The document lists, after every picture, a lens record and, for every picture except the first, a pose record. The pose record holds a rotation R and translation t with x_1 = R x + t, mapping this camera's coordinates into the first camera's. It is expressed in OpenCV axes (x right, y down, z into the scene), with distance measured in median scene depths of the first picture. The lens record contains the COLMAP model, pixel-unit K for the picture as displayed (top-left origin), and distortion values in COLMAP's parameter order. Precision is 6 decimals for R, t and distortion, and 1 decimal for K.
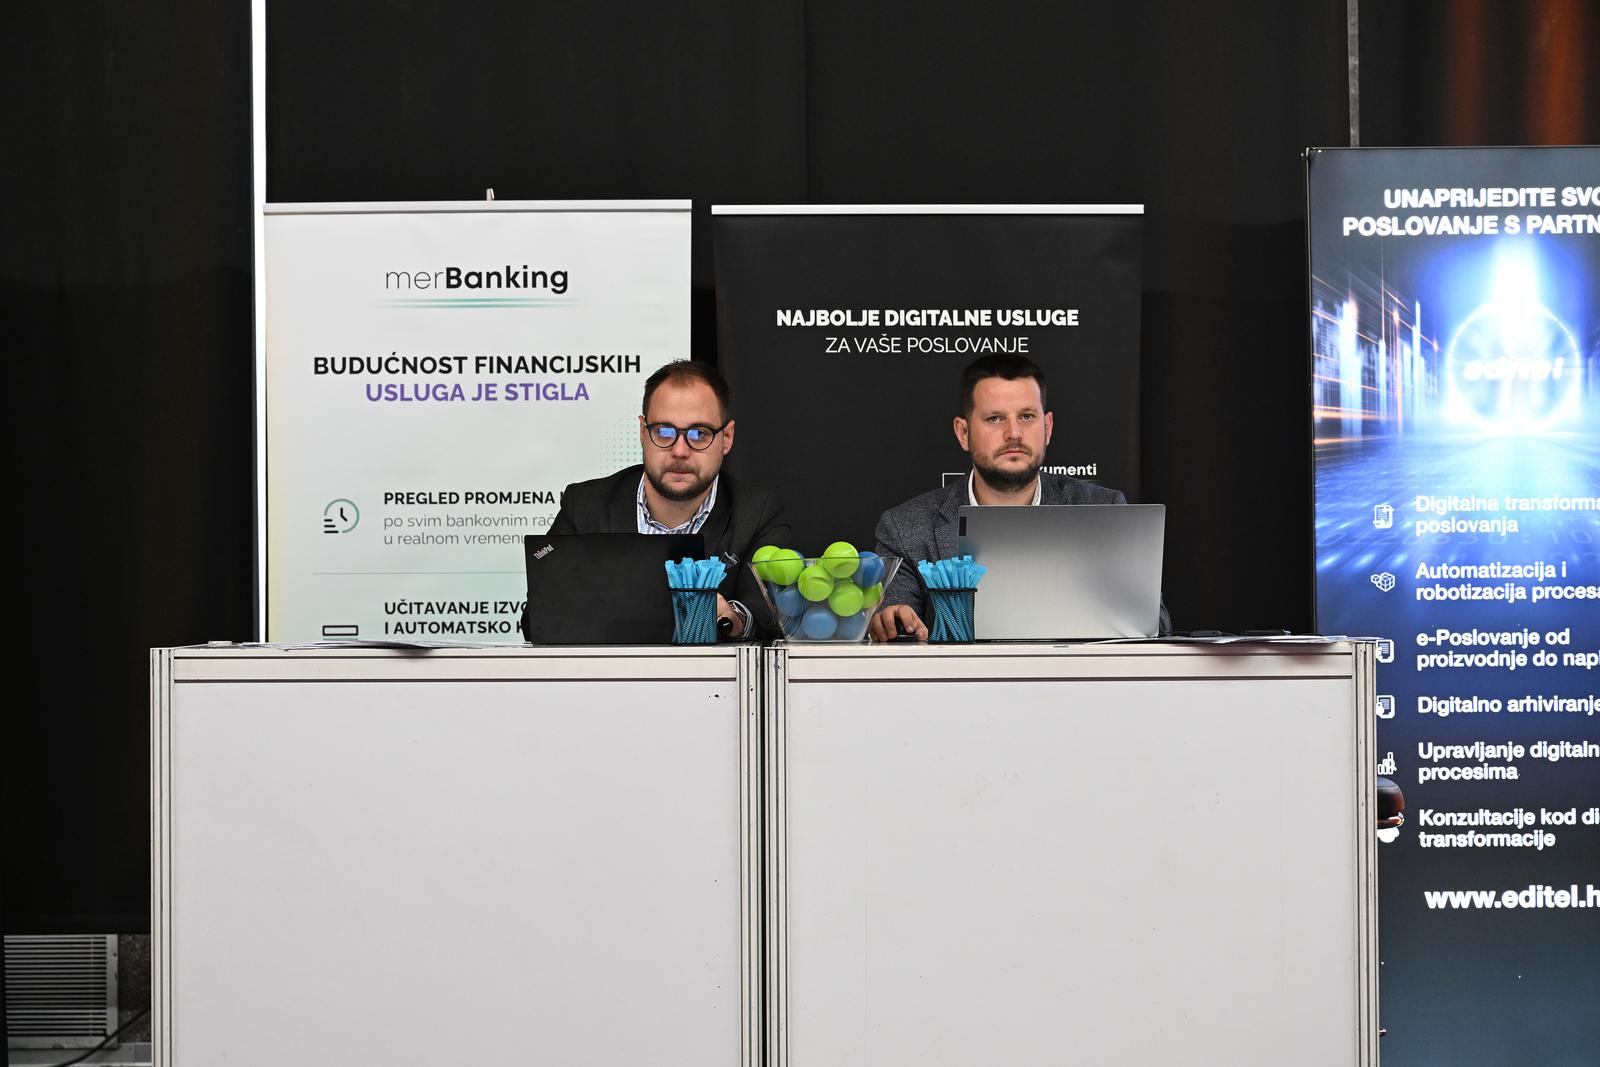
lens RADIAL K [[3141.7, 0, 797.6], [0, 3141.7, 533.9], [0, 0, 1]] dist [-0.008460, 0.000000]
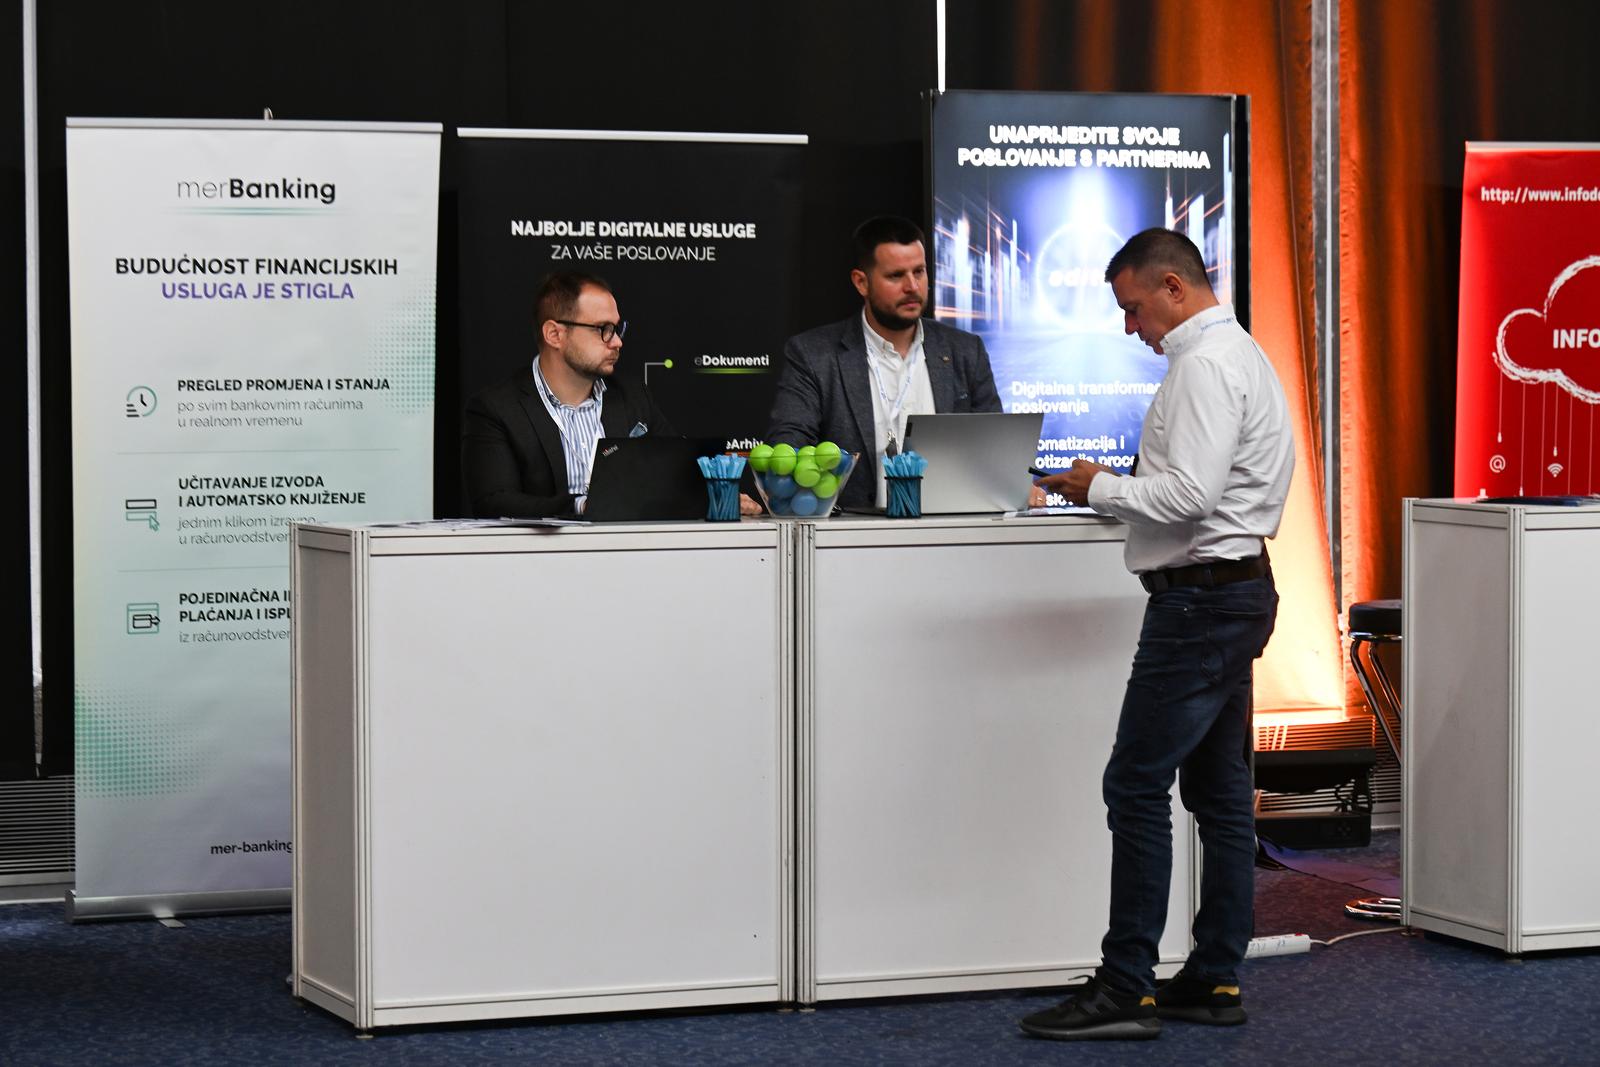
lens RADIAL K [[4444.9, 0, 801.4], [0, 4444.9, 536.6], [0, 0, 1]] dist [0.027688, 0.000000]
pose [[0.923258, -0.014412, 0.383910, -0.534165], [-0.005965, 0.998638, 0.051833, -0.040893], [-0.384134, -0.050145, 0.921915, -0.545143]]
